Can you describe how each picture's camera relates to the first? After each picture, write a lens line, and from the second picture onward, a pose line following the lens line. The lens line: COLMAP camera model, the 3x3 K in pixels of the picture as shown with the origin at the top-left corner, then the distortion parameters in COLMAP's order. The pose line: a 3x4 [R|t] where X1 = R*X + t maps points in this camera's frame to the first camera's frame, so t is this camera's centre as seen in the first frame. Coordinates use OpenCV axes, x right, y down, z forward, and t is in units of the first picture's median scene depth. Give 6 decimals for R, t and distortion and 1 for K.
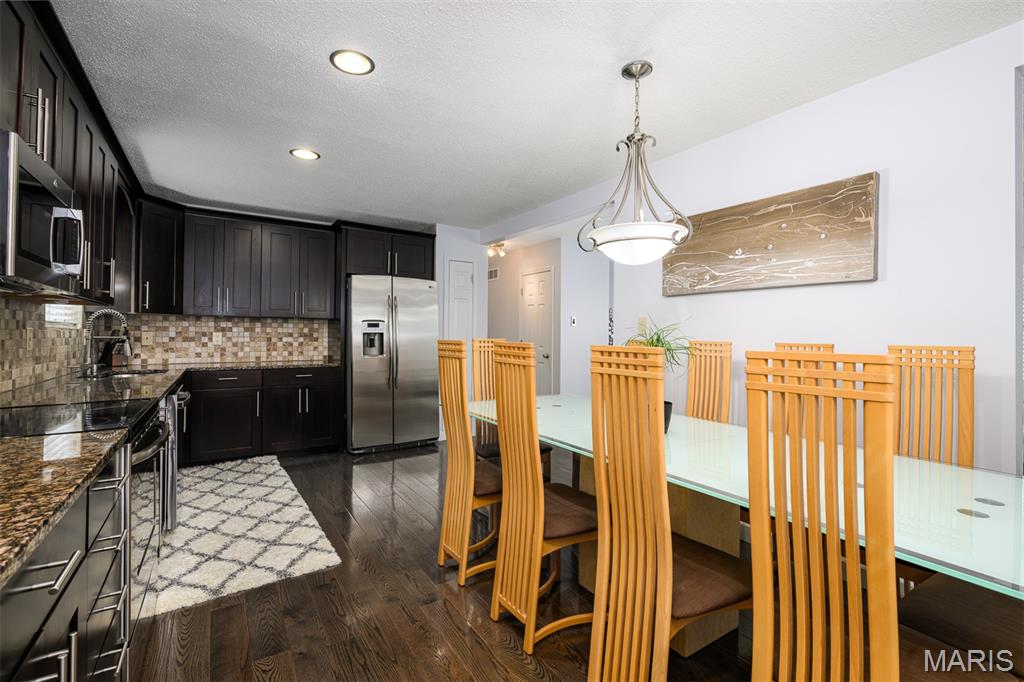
lens RADIAL K [[456.9, 0, 512.0], [0, 456.9, 341.0], [0, 0, 1]] dist [0.001902, 0.000401]
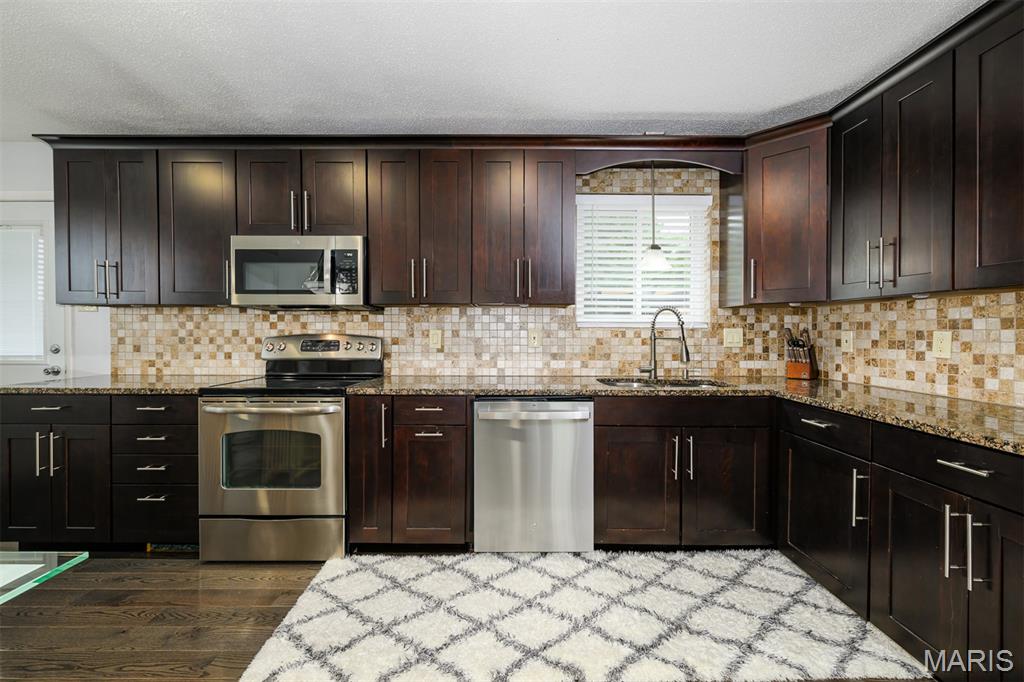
lens RADIAL K [[420.4, 0, 512.0], [0, 420.4, 341.0], [0, 0, 1]] dist [0.001136, 0.000098]
pose [[-0.540620, 0.016094, -0.841113, -0.047715], [-0.006163, 0.999714, 0.023090, -0.016229], [0.841244, 0.017667, -0.540366, 0.878273]]
